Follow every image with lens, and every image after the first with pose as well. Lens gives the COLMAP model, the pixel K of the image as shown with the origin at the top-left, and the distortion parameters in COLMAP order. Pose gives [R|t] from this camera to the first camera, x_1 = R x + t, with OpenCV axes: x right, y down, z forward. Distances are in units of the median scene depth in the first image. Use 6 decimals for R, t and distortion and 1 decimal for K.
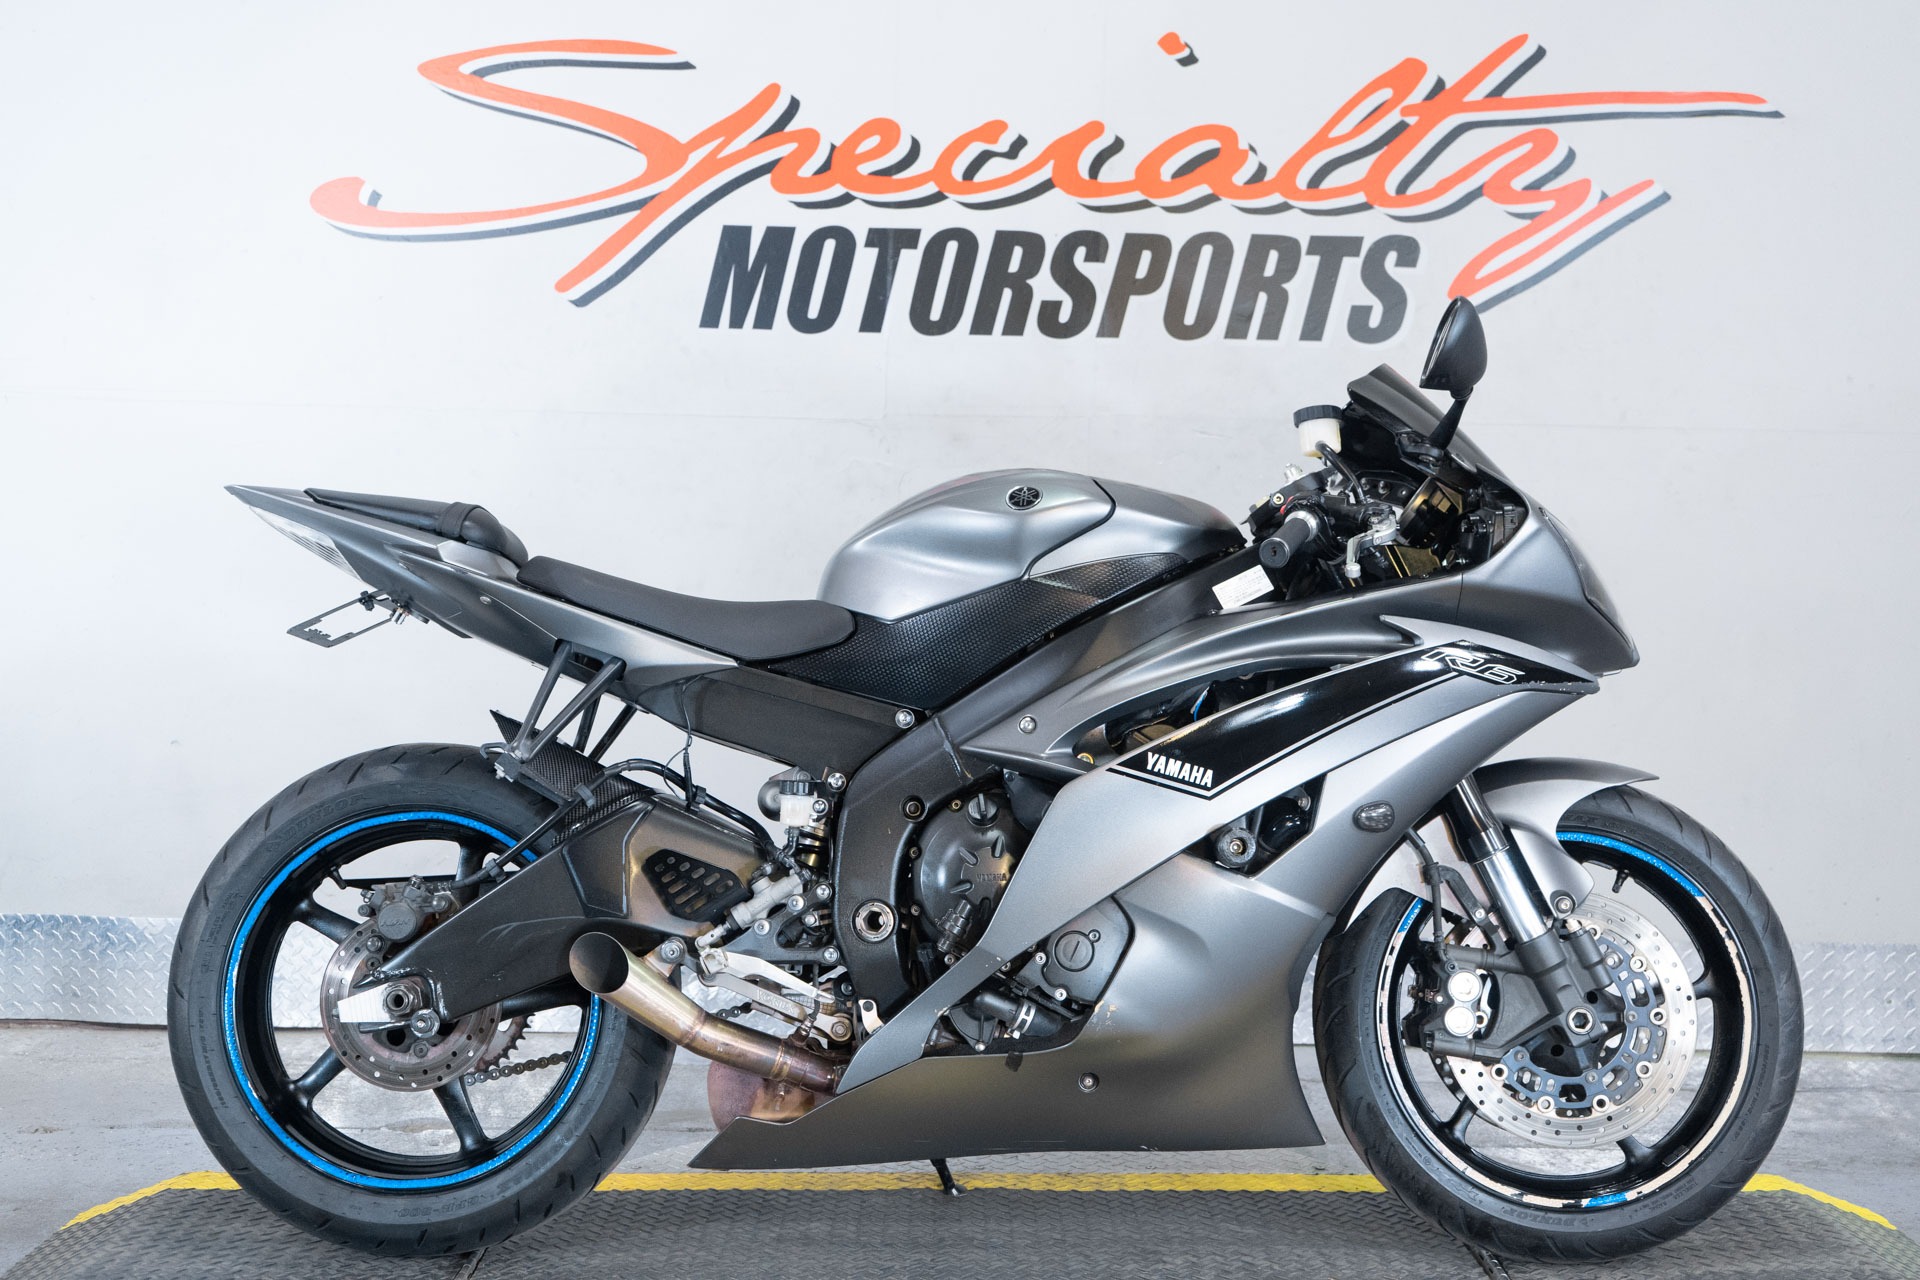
lens RADIAL K [[2322.7, 0, 969.7], [0, 2322.7, 632.3], [0, 0, 1]] dist [0.006737, 0.000000]
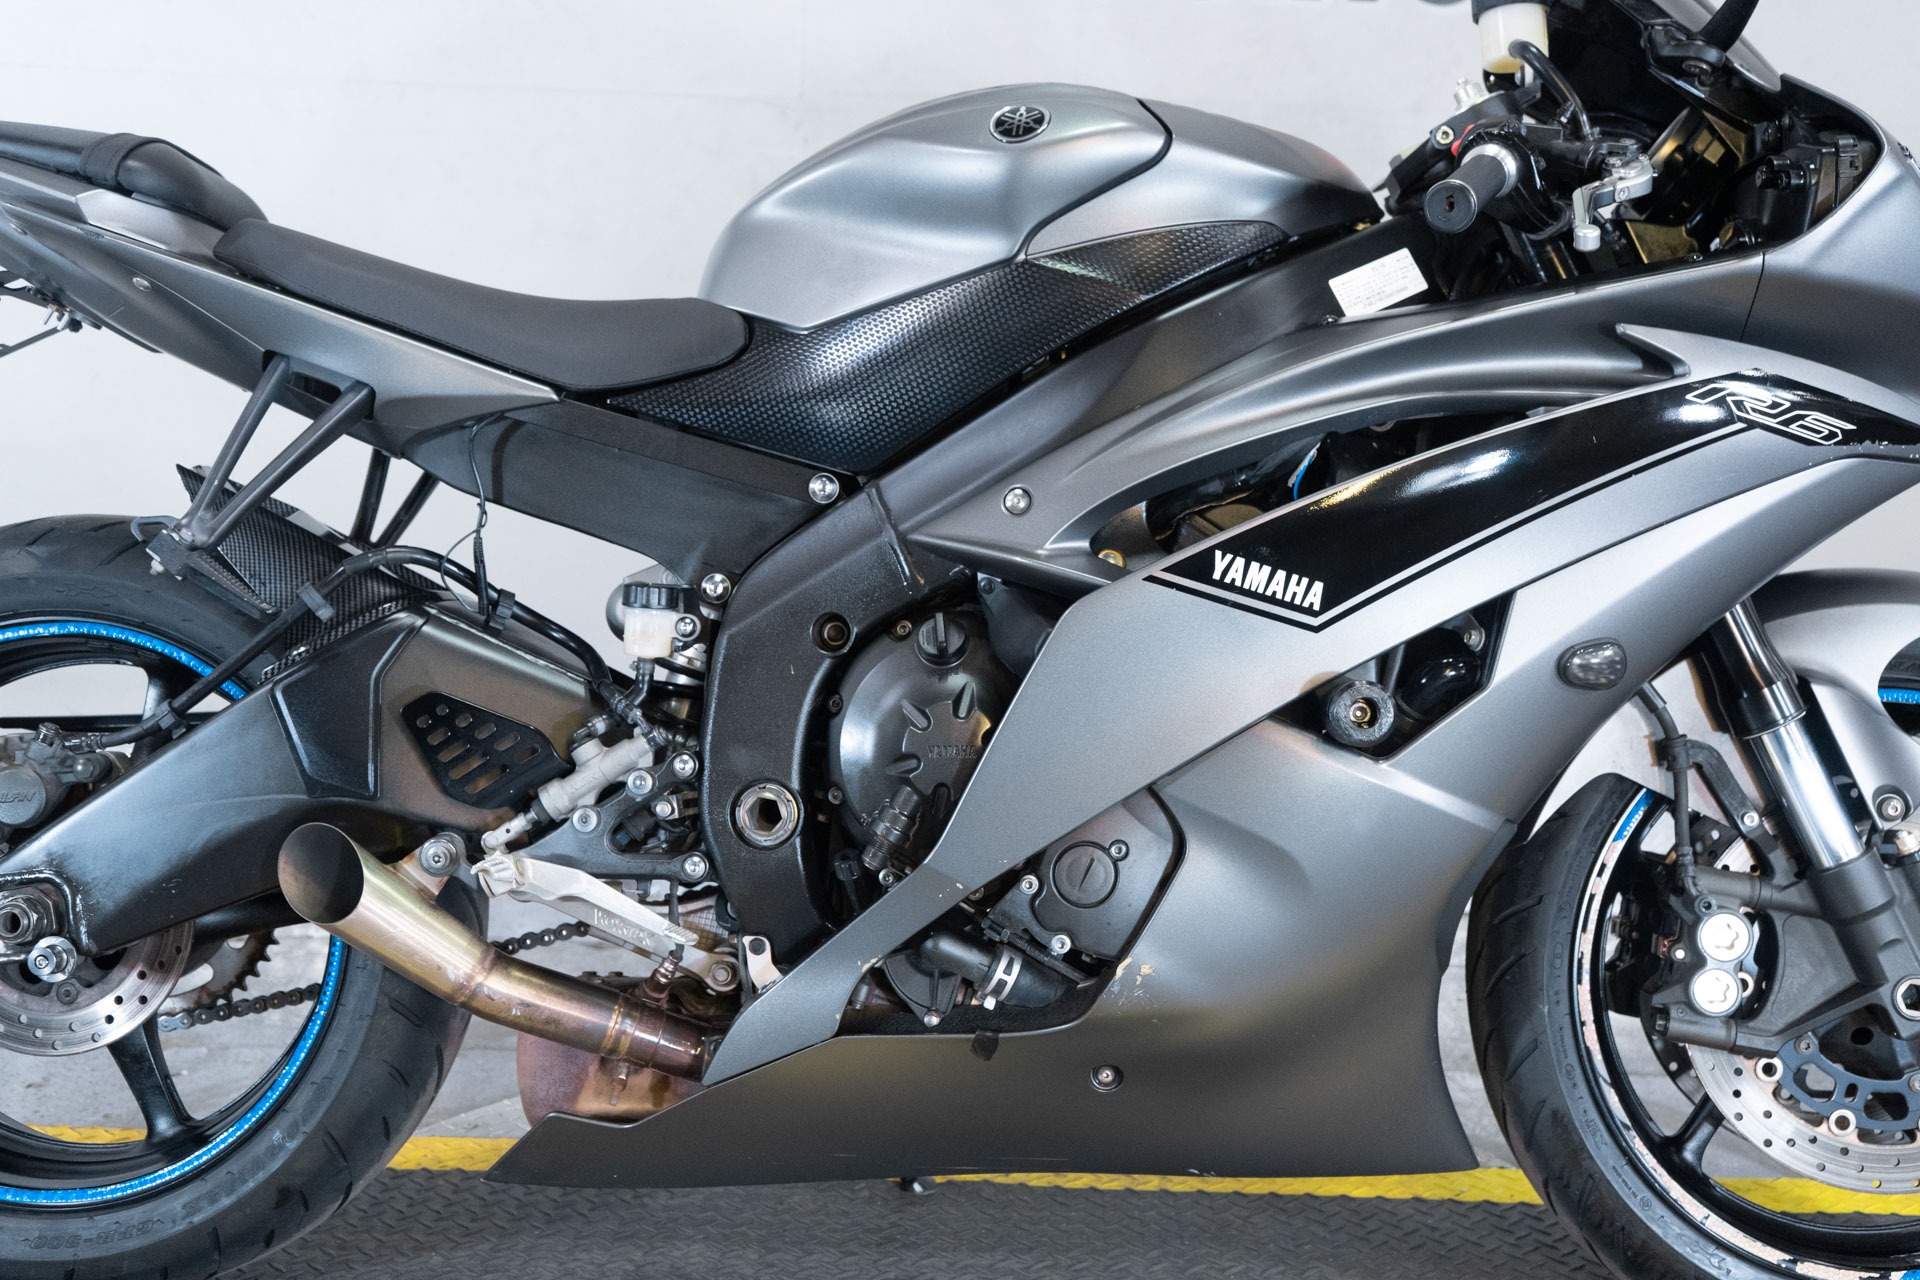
lens RADIAL K [[2218.6, 0, 955.4], [0, 2218.6, 628.4], [0, 0, 1]] dist [0.000890, 0.000000]
pose [[0.998681, 0.018590, -0.047867, 0.036113], [-0.013895, 0.995227, 0.096594, 0.016783], [0.049434, -0.095801, 0.994172, 0.409603]]
